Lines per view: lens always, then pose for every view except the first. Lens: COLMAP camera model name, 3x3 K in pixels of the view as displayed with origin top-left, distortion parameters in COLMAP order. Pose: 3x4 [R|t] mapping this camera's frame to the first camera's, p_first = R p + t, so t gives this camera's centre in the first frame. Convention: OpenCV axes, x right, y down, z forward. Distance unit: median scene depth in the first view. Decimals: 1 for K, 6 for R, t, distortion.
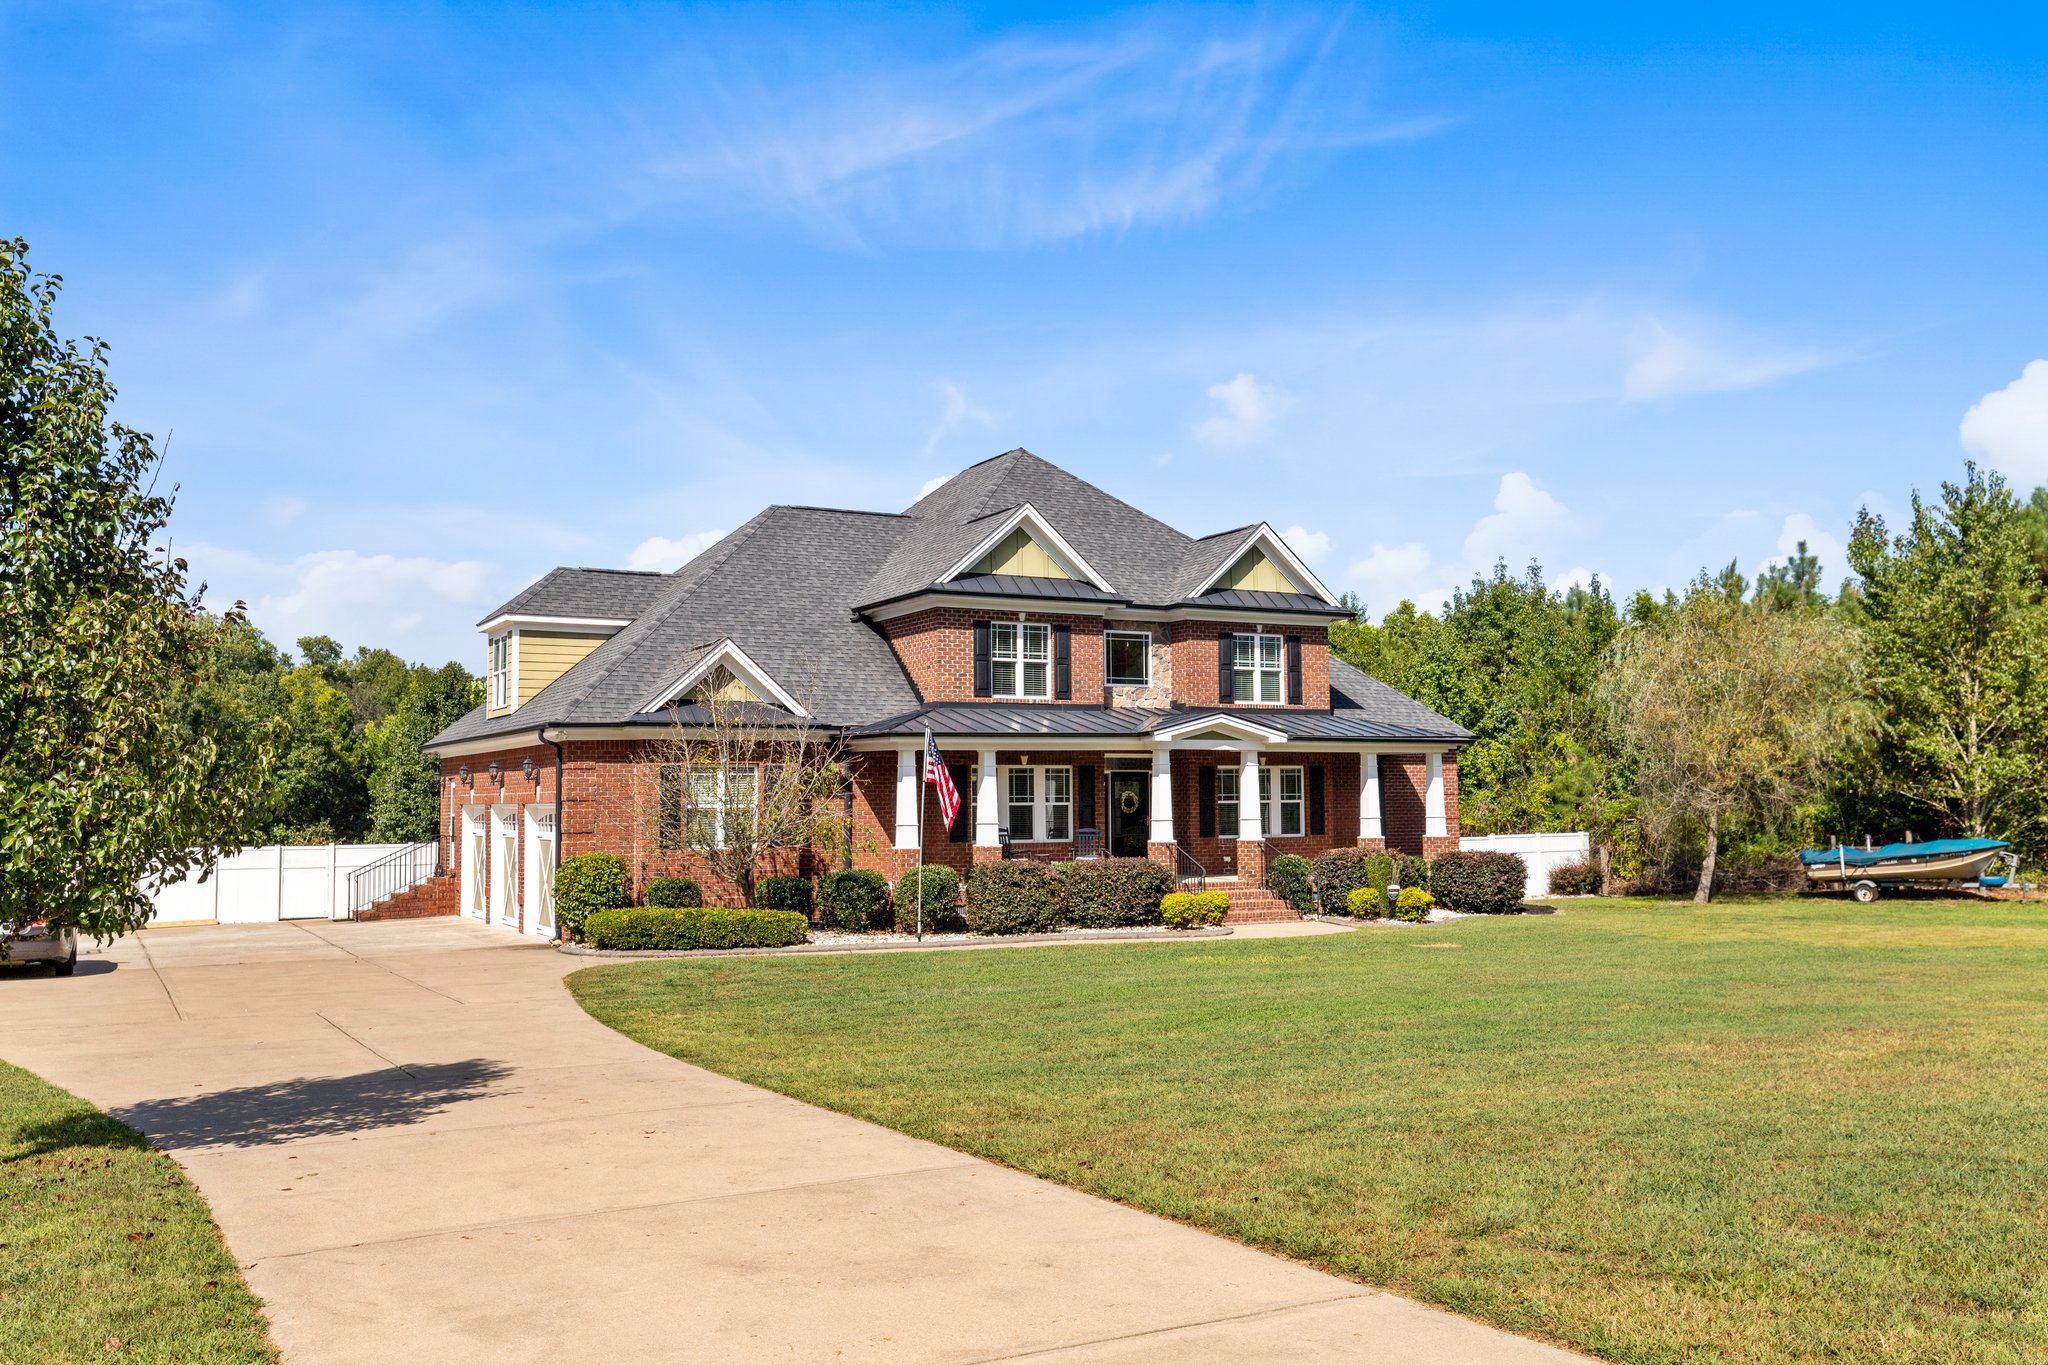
lens RADIAL K [[1712.9, 0, 1030.0], [0, 1712.9, 678.2], [0, 0, 1]] dist [-0.017746, 0.006769]
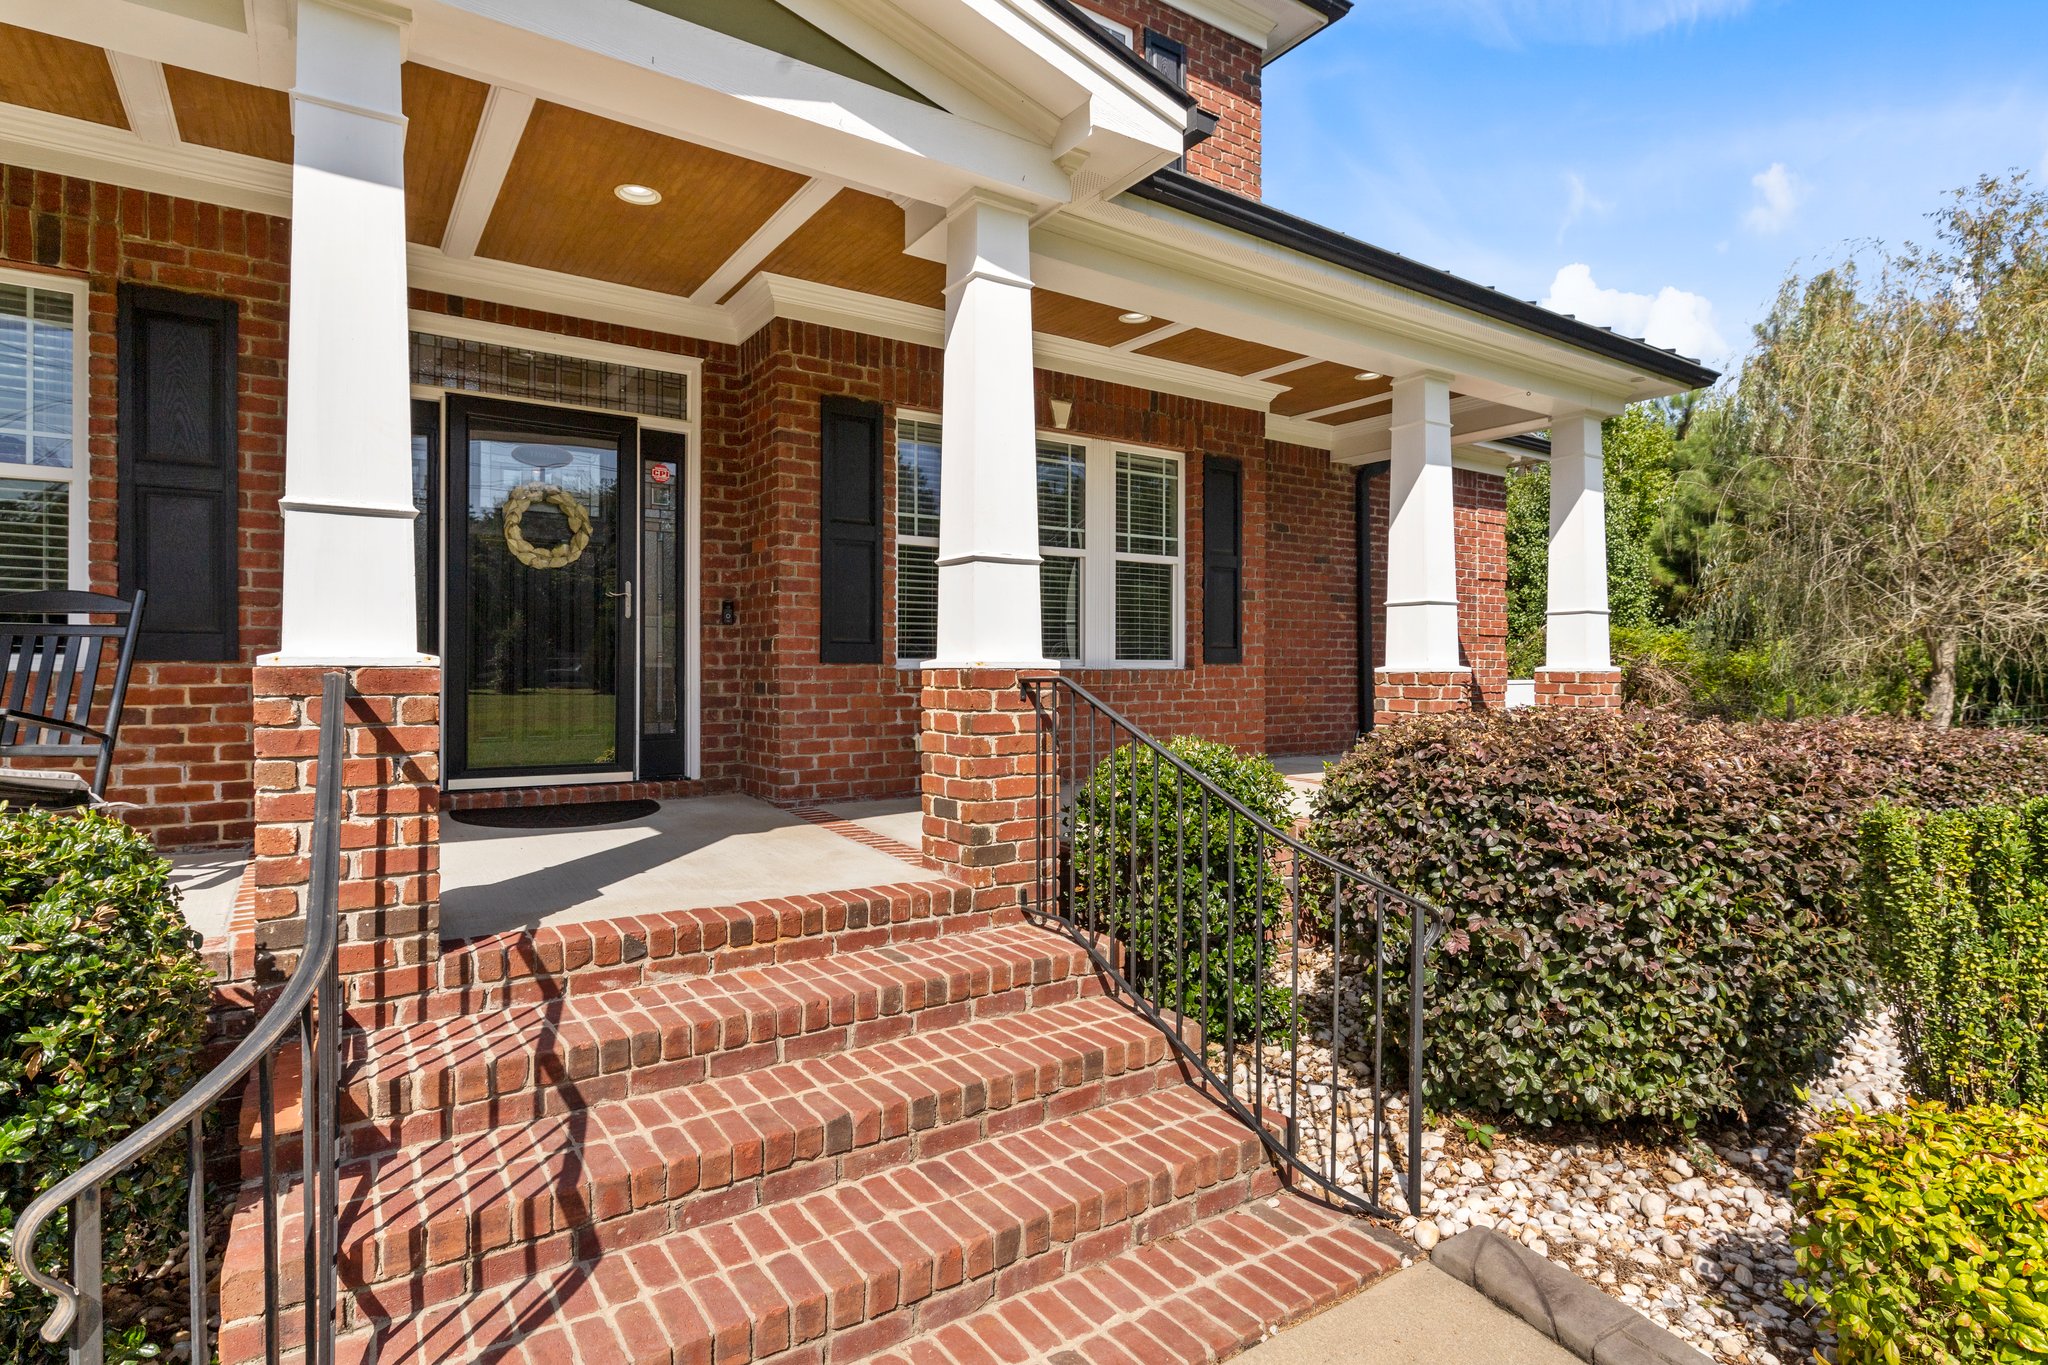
lens RADIAL K [[1028.2, 0, 1027.5], [0, 1028.2, 686.1], [0, 0, 1]] dist [-0.003275, 0.000164]
pose [[0.995292, 0.007266, 0.096645, 0.120409], [-0.015814, 0.995996, 0.087985, 0.085345], [-0.095619, -0.089099, 0.991422, 0.870993]]
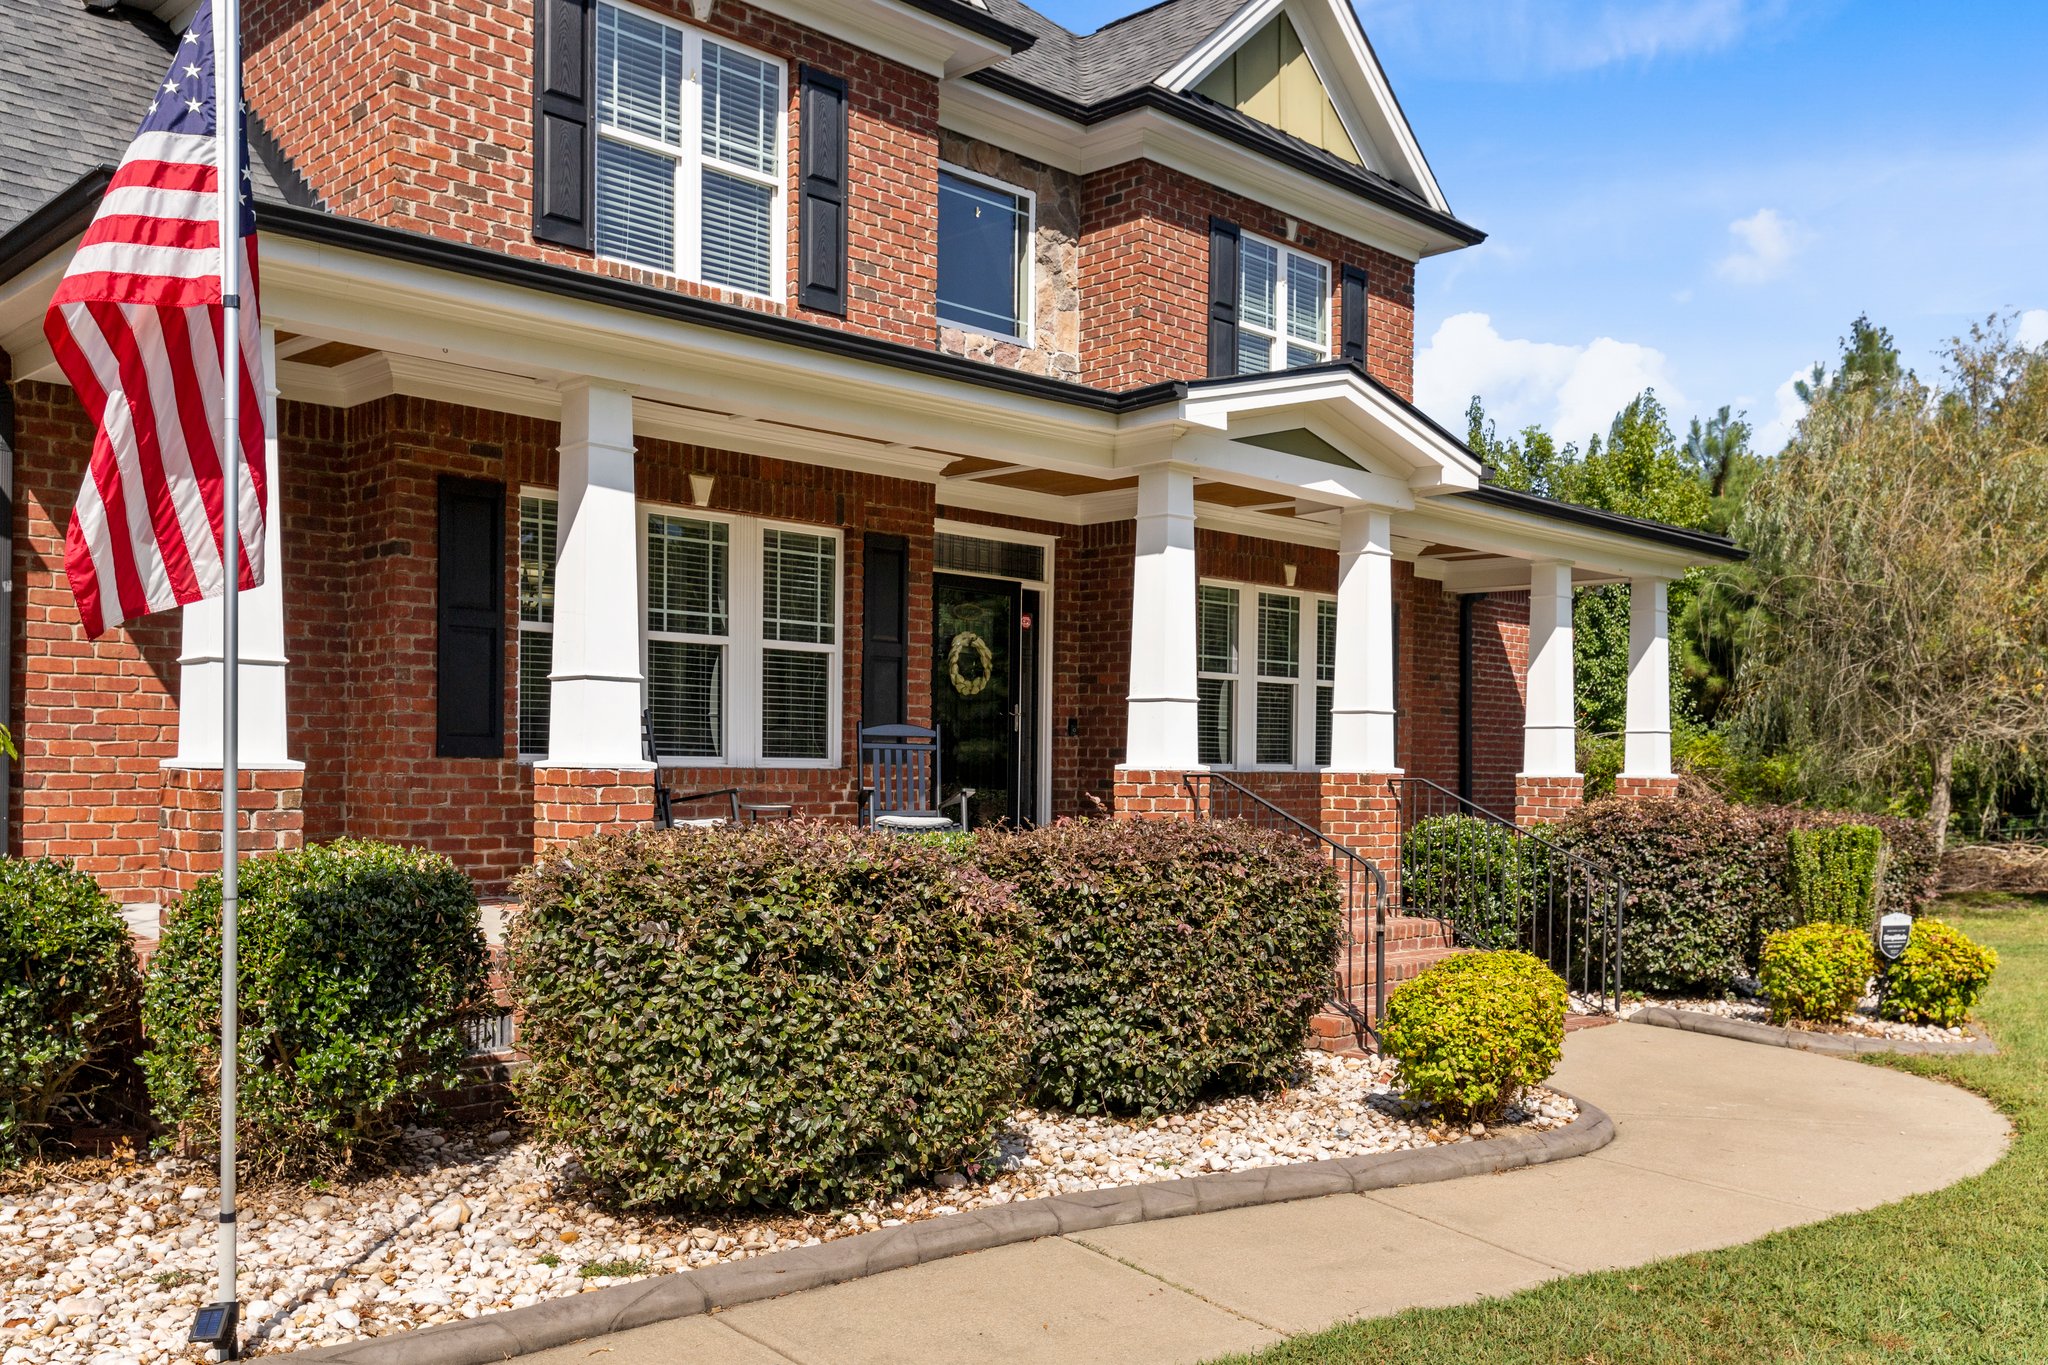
lens RADIAL K [[1712.9, 0, 1012.6], [0, 1712.9, 828.8], [0, 0, 1]] dist [-0.017746, 0.006769]
pose [[0.961687, 0.008973, 0.274002, -0.031955], [-0.038809, 0.993855, 0.103666, 0.072212], [-0.271388, -0.110328, 0.956126, 0.681511]]
